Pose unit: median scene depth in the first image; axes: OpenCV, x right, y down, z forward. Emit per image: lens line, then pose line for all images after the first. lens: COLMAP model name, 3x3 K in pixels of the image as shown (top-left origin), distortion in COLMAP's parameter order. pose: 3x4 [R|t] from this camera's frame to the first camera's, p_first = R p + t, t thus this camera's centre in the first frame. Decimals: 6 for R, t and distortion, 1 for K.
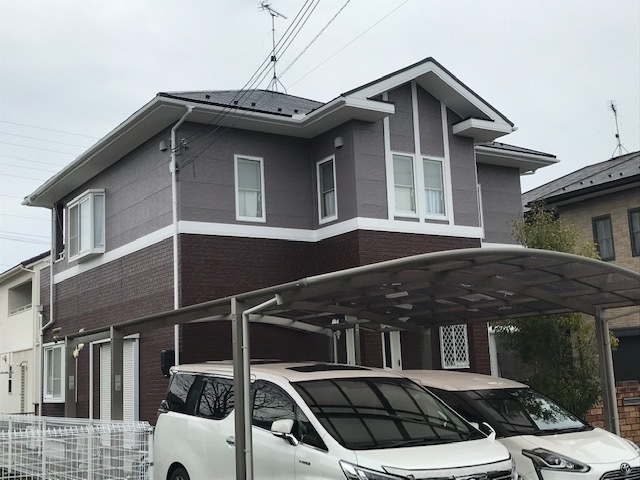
lens RADIAL K [[814.5, 0, 320.0], [0, 814.5, 240.0], [0, 0, 1]] dist [0.078494, -0.017710]
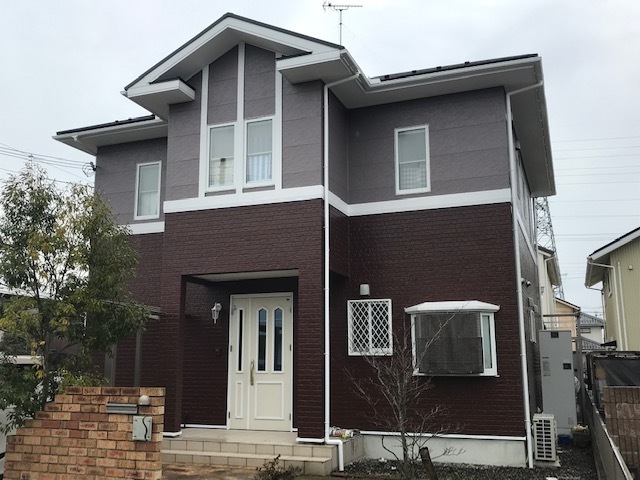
lens RADIAL K [[639.9, 0, 320.0], [0, 639.9, 240.0], [0, 0, 1]] dist [0.020634, 0.017157]
pose [[0.580302, -0.109779, -0.806969, 0.745286], [0.109828, 0.992371, -0.056022, 0.079674], [0.806962, -0.056117, 0.587931, 0.647905]]
